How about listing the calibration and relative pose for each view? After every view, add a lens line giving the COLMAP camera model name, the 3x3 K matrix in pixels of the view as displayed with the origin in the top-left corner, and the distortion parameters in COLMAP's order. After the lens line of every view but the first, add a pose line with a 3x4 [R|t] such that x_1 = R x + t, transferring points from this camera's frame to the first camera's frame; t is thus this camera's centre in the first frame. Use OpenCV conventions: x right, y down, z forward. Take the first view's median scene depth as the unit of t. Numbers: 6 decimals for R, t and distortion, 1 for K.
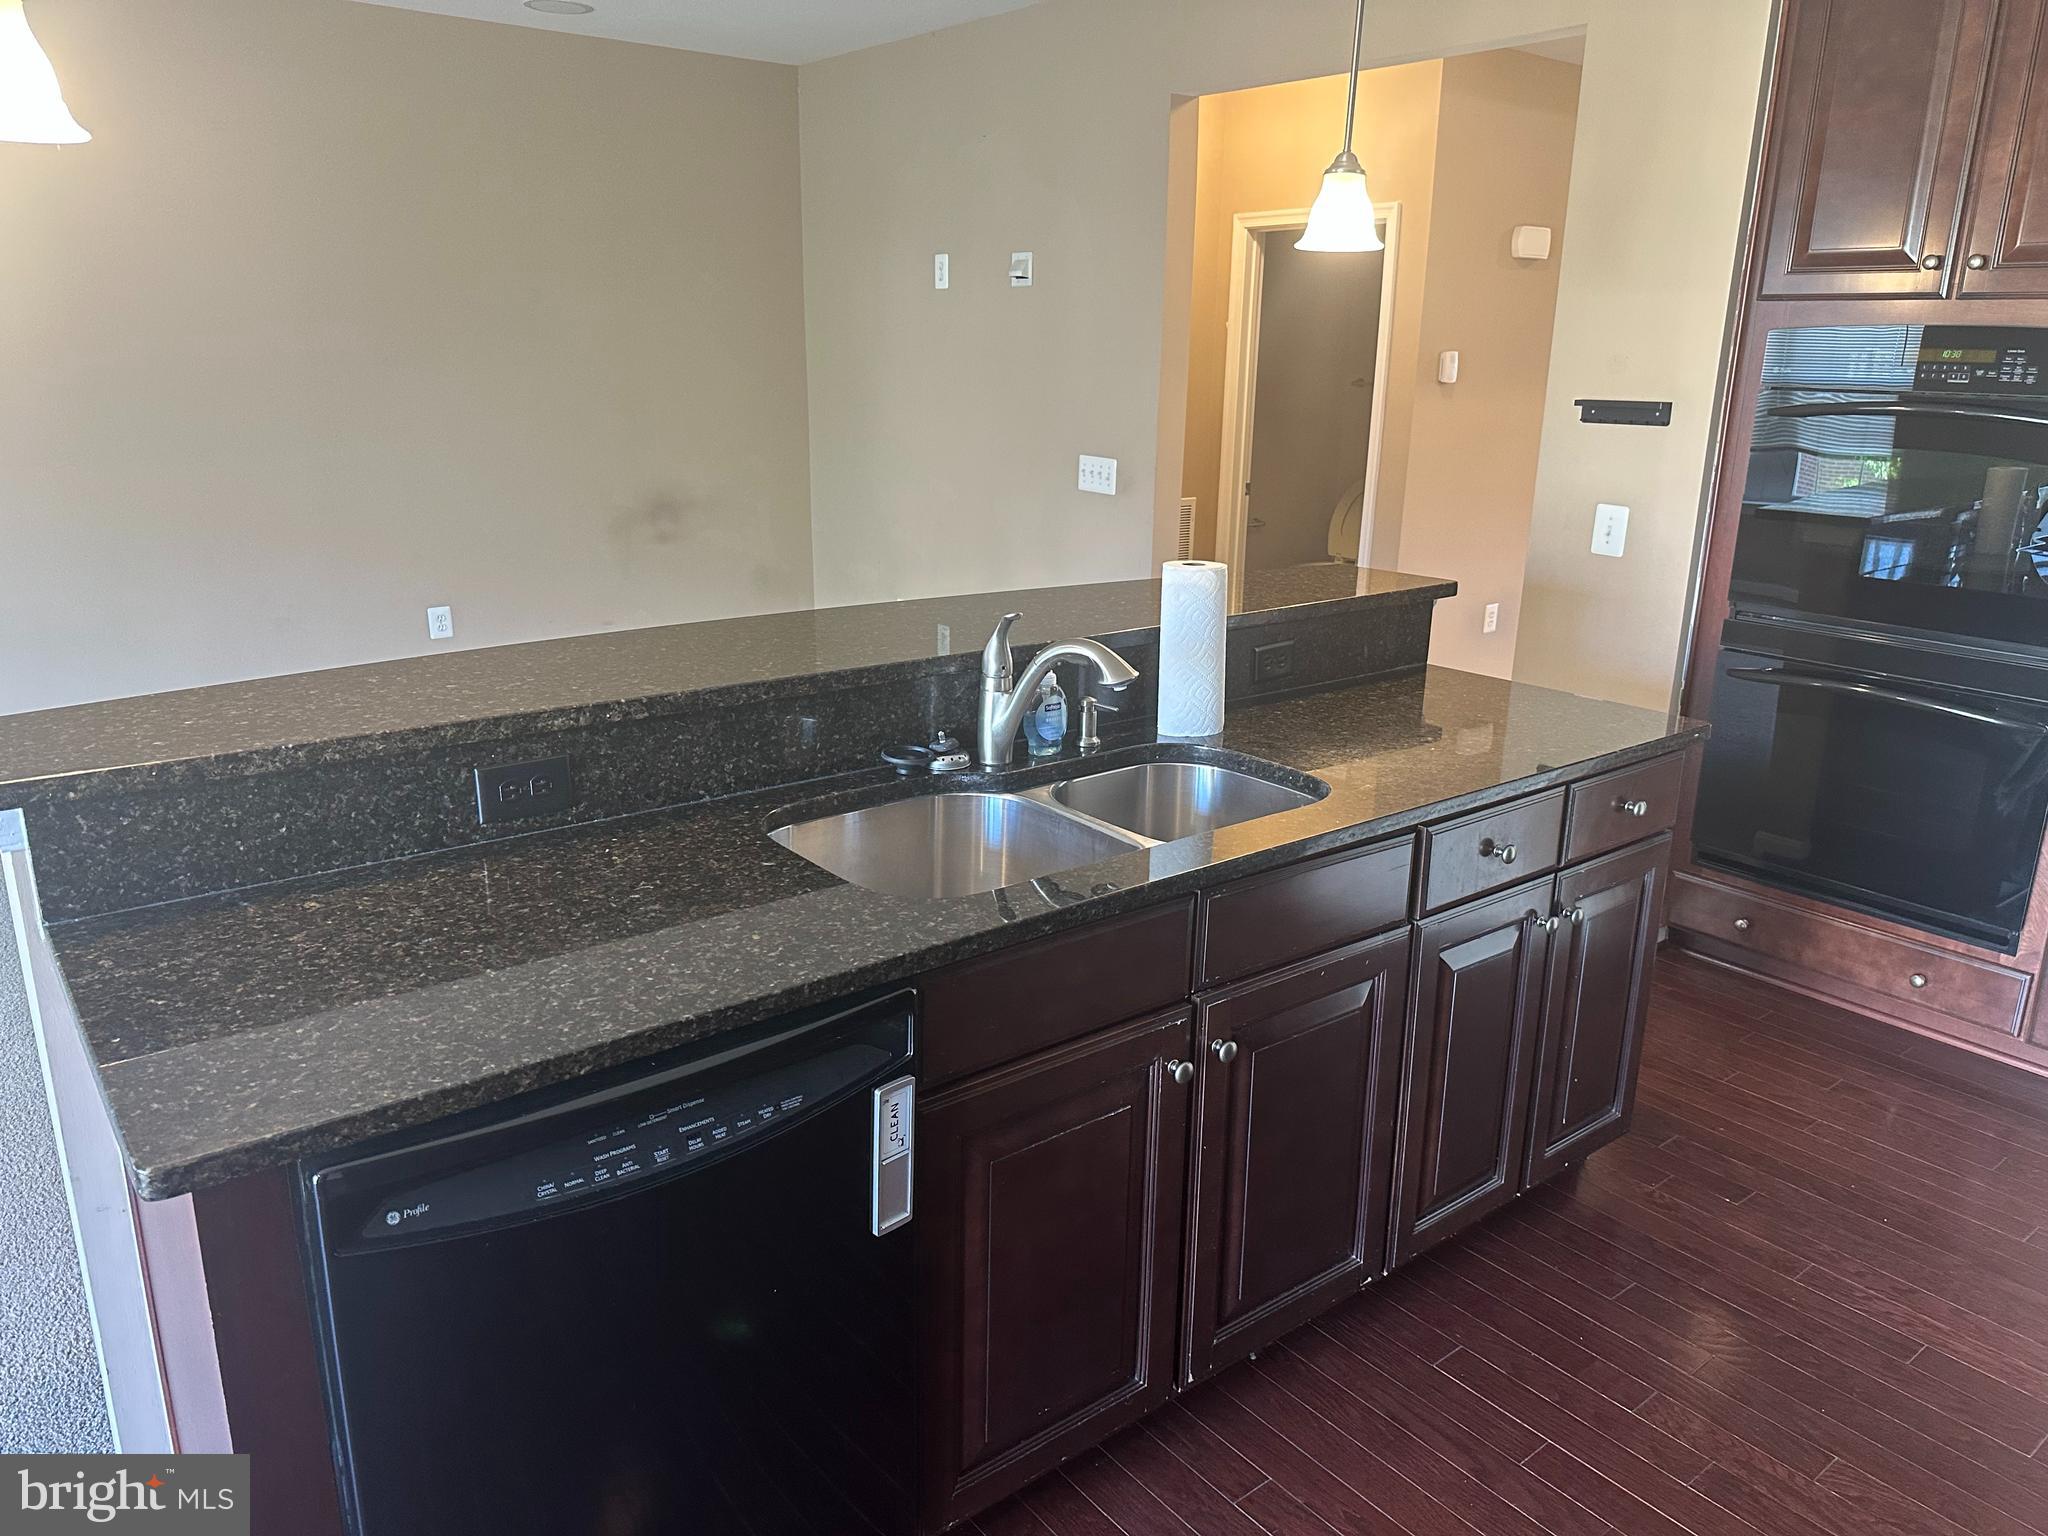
lens RADIAL K [[1462.9, 0, 1024.0], [0, 1462.9, 768.0], [0, 0, 1]] dist [0.010020, 0.001403]
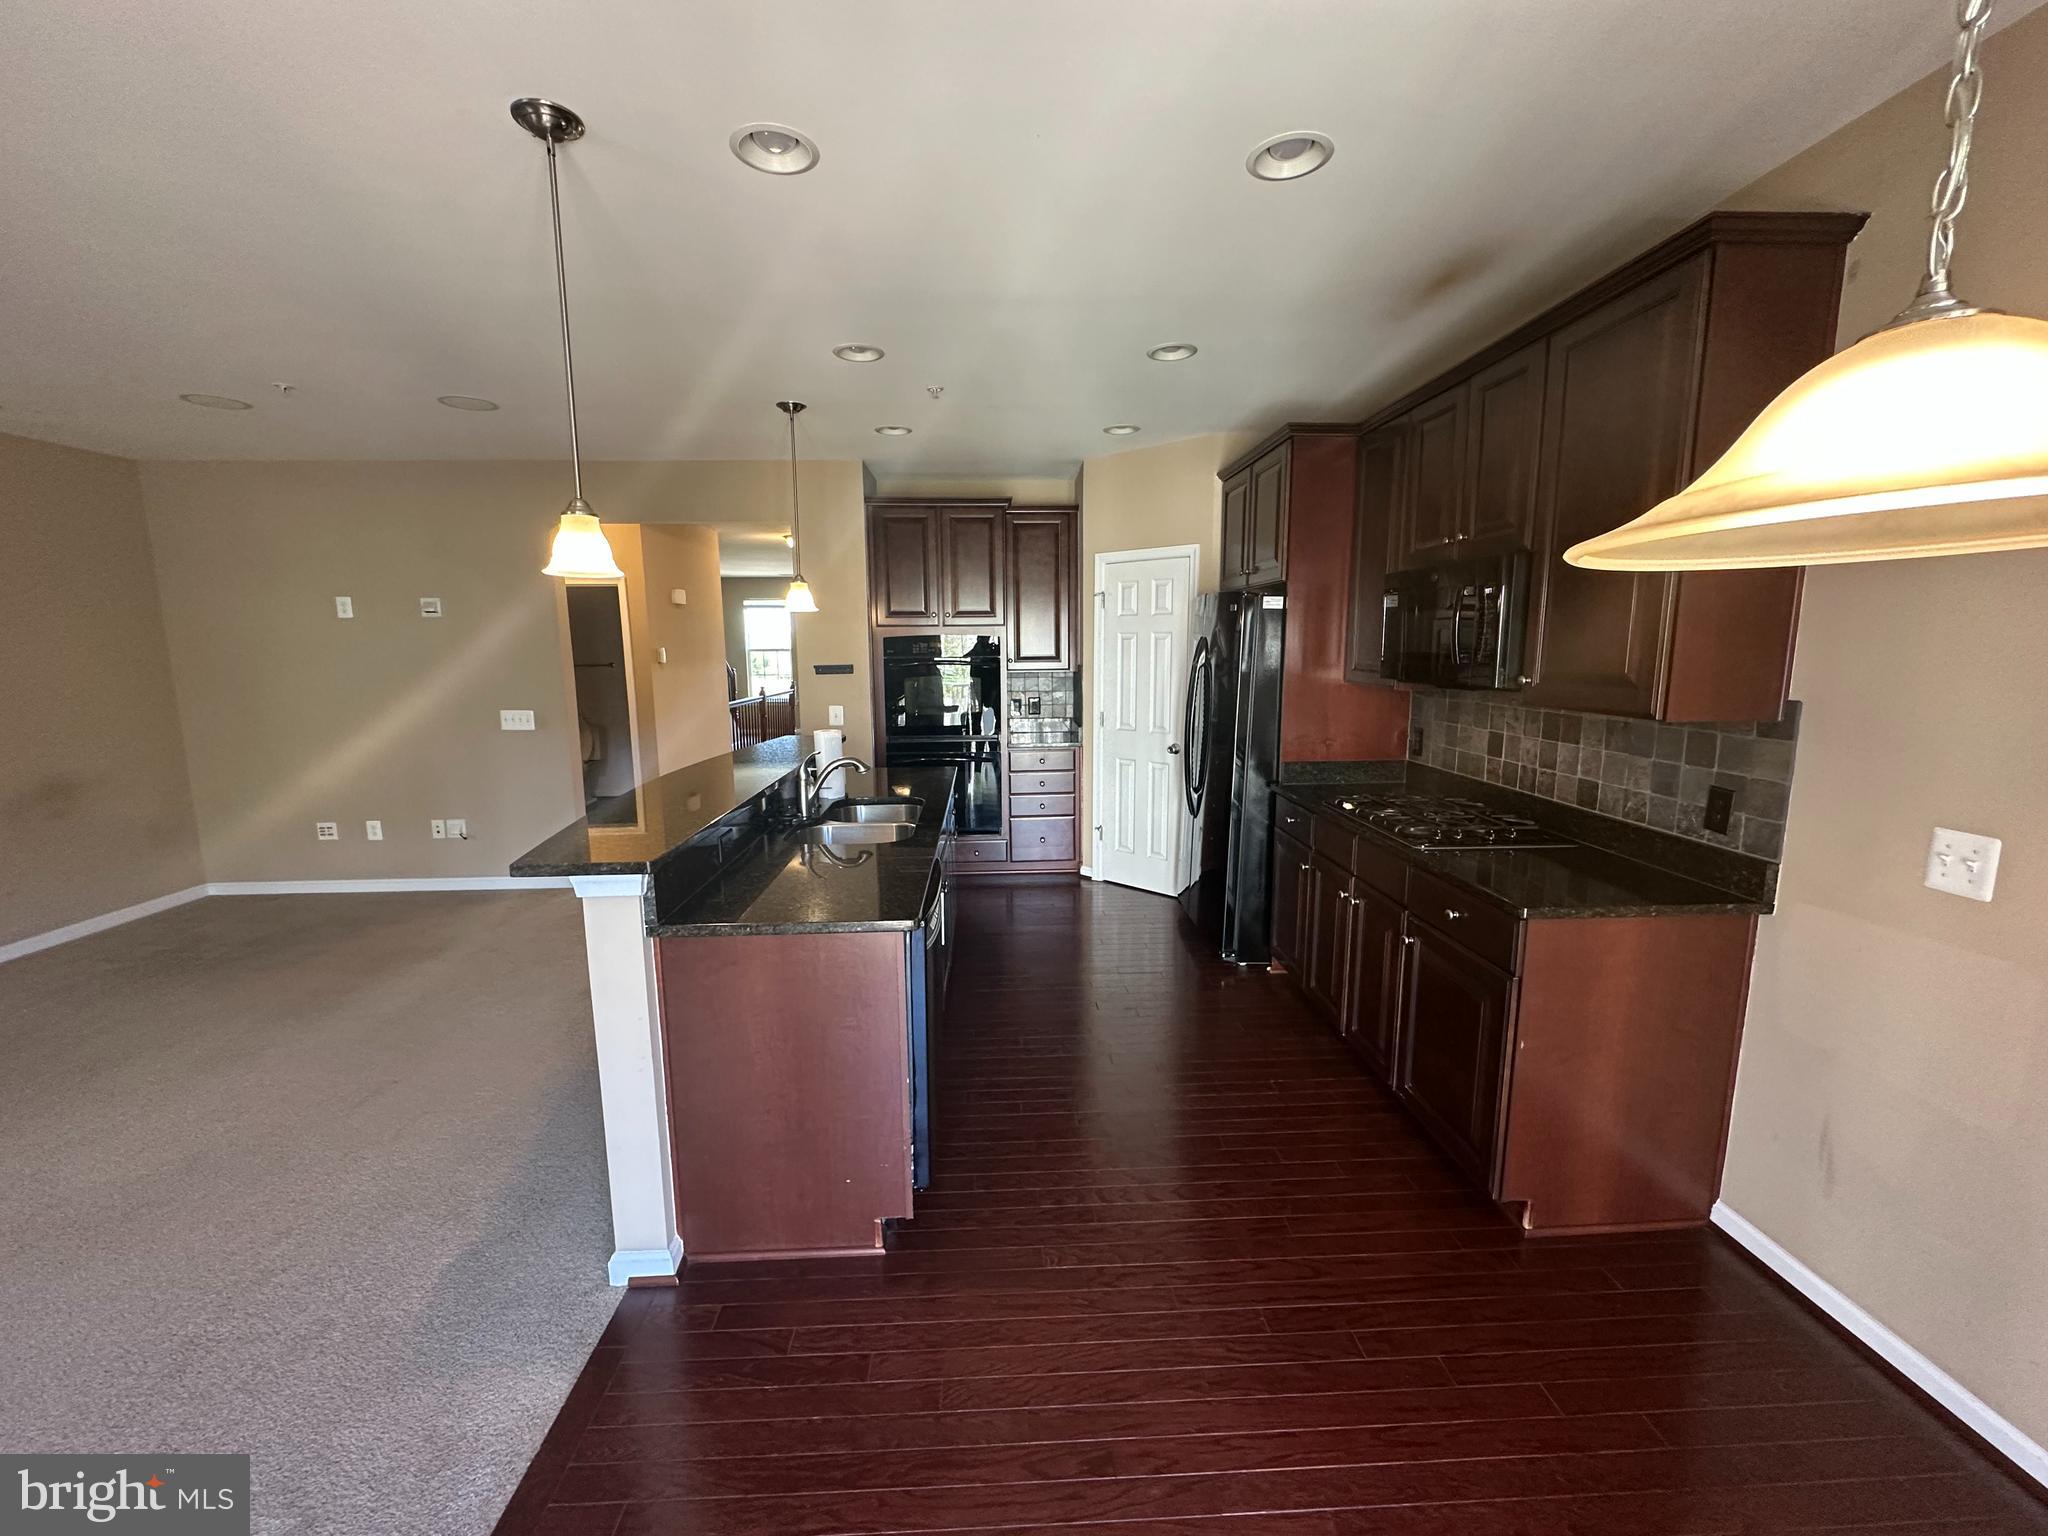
lens RADIAL K [[821.5, 0, 1024.0], [0, 821.5, 768.0], [0, 0, 1]] dist [-0.000858, -0.000191]
pose [[0.581997, -0.146817, 0.799828, -0.370119], [0.244172, 0.969732, 0.000332, 0.001956], [-0.775667, 0.195102, 0.600230, -0.049797]]
